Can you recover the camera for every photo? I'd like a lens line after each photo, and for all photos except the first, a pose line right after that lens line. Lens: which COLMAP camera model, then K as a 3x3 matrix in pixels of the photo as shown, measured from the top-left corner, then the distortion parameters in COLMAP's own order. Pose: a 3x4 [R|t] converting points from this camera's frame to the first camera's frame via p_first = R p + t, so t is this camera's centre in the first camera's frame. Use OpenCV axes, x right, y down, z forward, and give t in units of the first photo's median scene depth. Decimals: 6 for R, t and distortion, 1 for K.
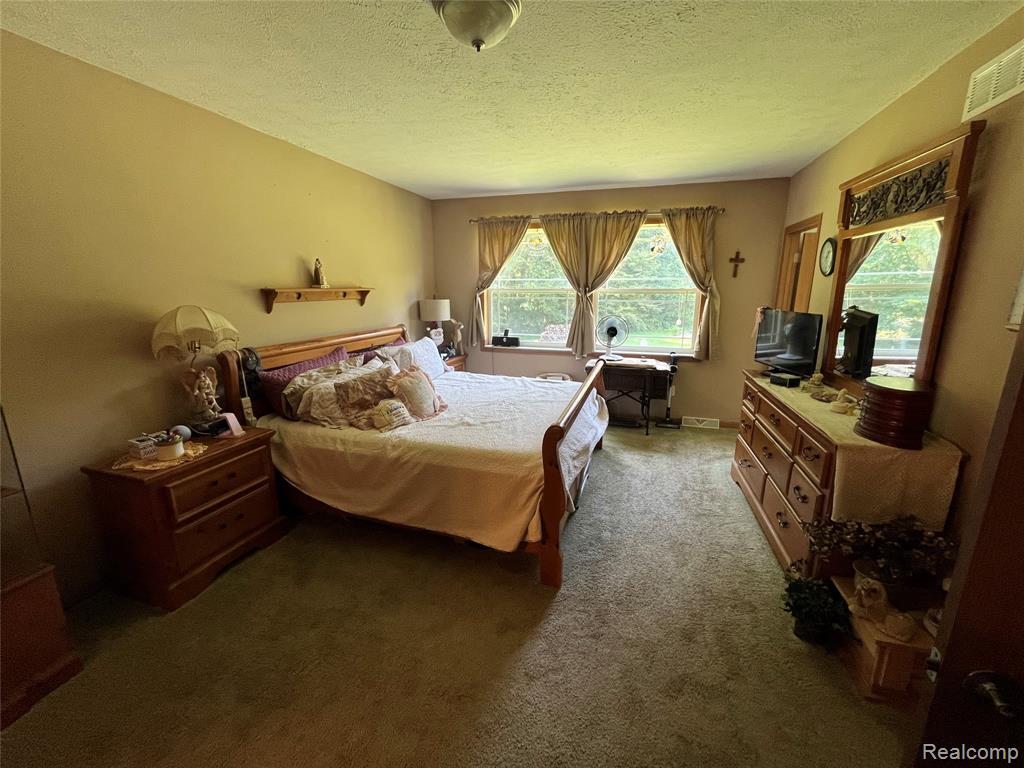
lens RADIAL K [[422.7, 0, 512.0], [0, 422.7, 384.0], [0, 0, 1]] dist [-0.005879, -0.000108]
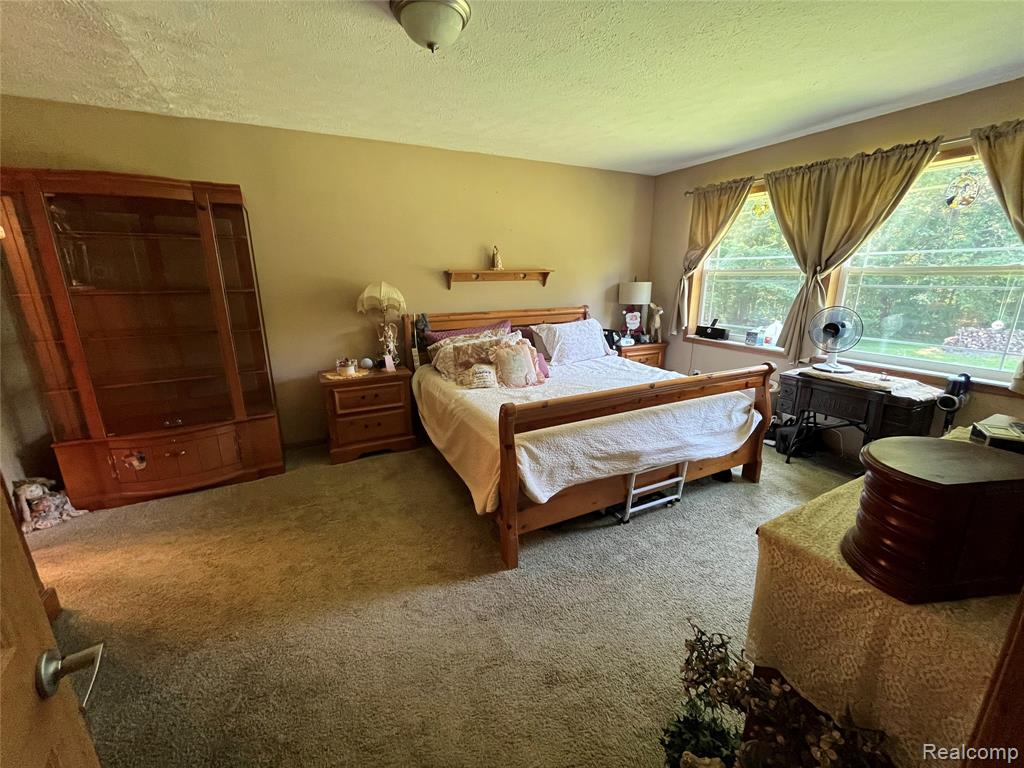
lens RADIAL K [[422.7, 0, 512.0], [0, 422.7, 384.0], [0, 0, 1]] dist [-0.005879, -0.000108]
pose [[0.691710, 0.174590, -0.700754, 0.378070], [-0.153232, 0.983725, 0.093837, -0.020724], [0.705732, 0.042470, 0.707205, 0.145300]]
